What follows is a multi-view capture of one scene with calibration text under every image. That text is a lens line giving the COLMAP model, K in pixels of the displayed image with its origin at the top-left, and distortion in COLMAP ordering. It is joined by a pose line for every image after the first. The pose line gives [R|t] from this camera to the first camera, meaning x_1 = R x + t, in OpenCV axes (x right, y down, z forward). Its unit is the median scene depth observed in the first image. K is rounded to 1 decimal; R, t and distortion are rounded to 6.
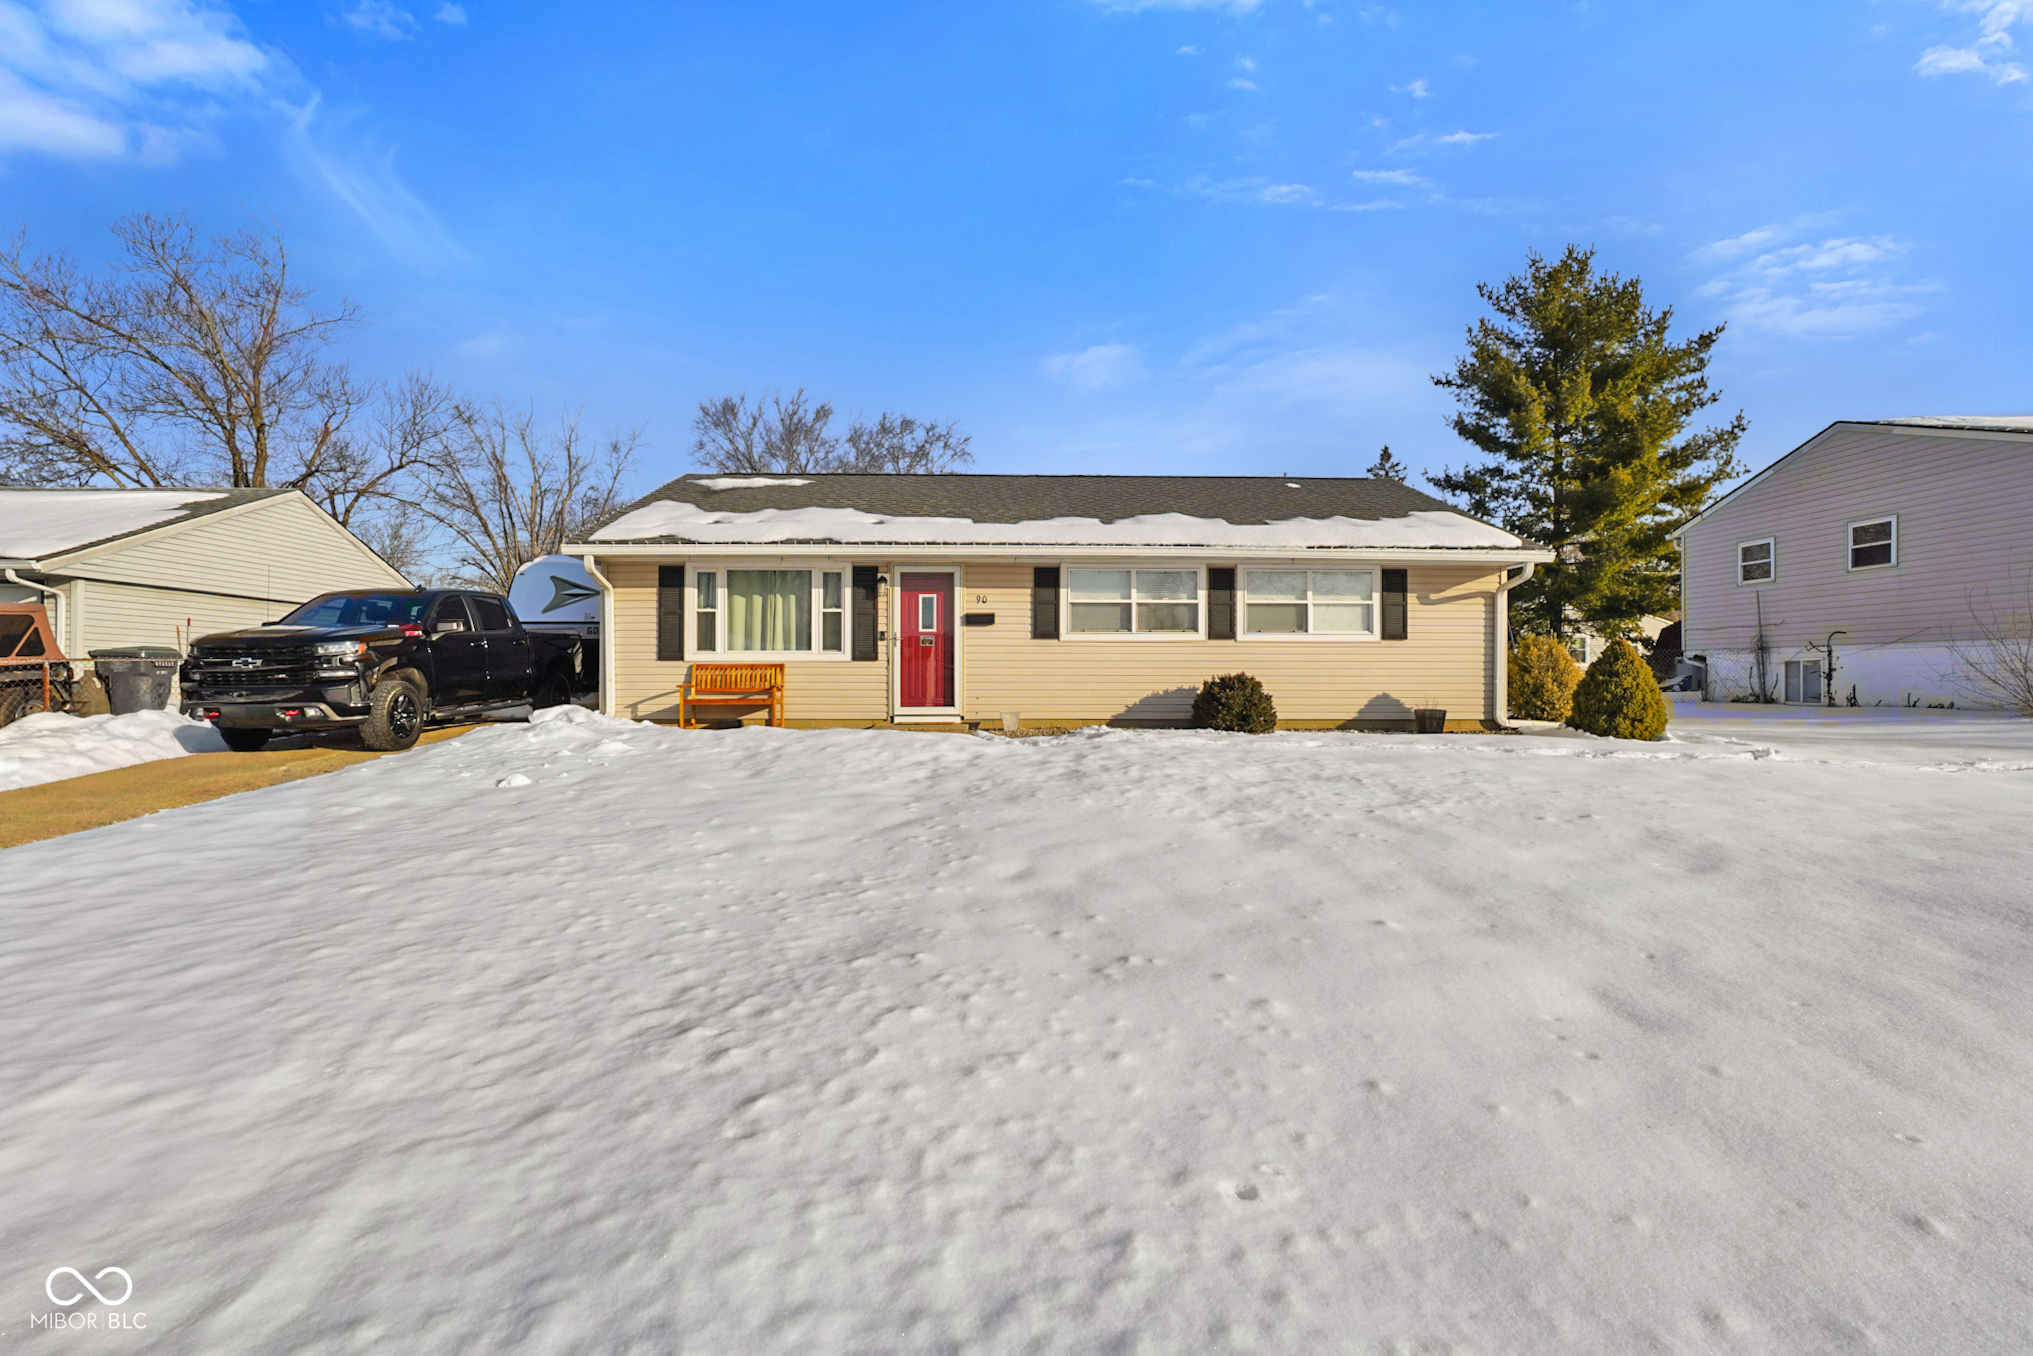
lens RADIAL K [[948.8, 0, 974.8], [0, 948.8, 666.0], [0, 0, 1]] dist [-0.010437, 0.003327]
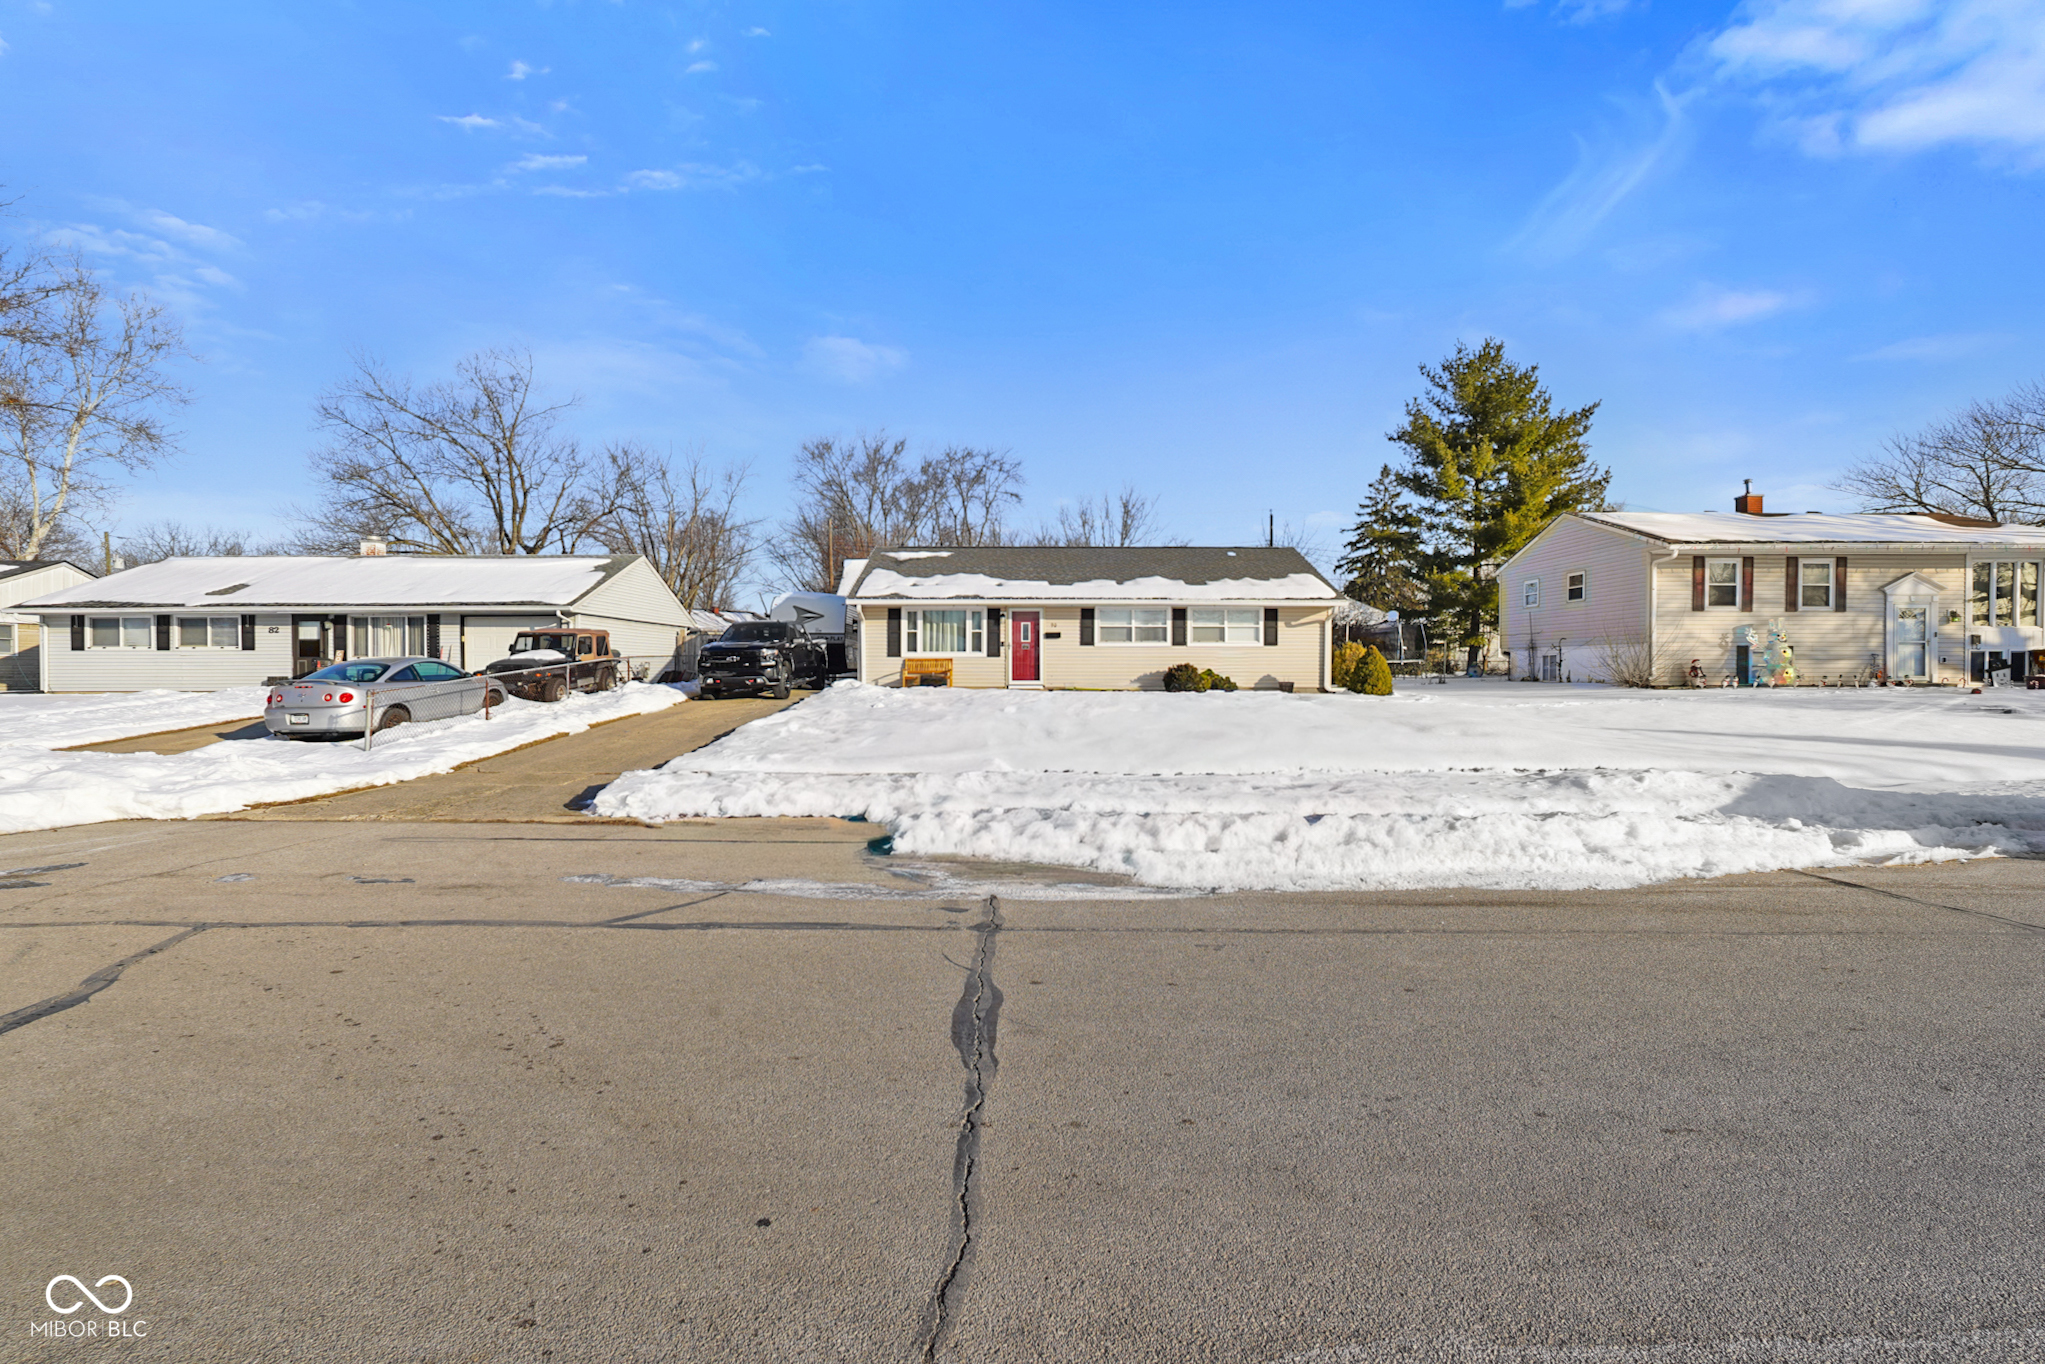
lens RADIAL K [[954.4, 0, 948.7], [0, 954.4, 665.2], [0, 0, 1]] dist [-0.010437, 0.003327]
pose [[0.997736, -0.000364, -0.067249, -0.076174], [0.001082, 0.999943, 0.010646, -0.009388], [0.067242, -0.010695, 0.997679, -0.961255]]
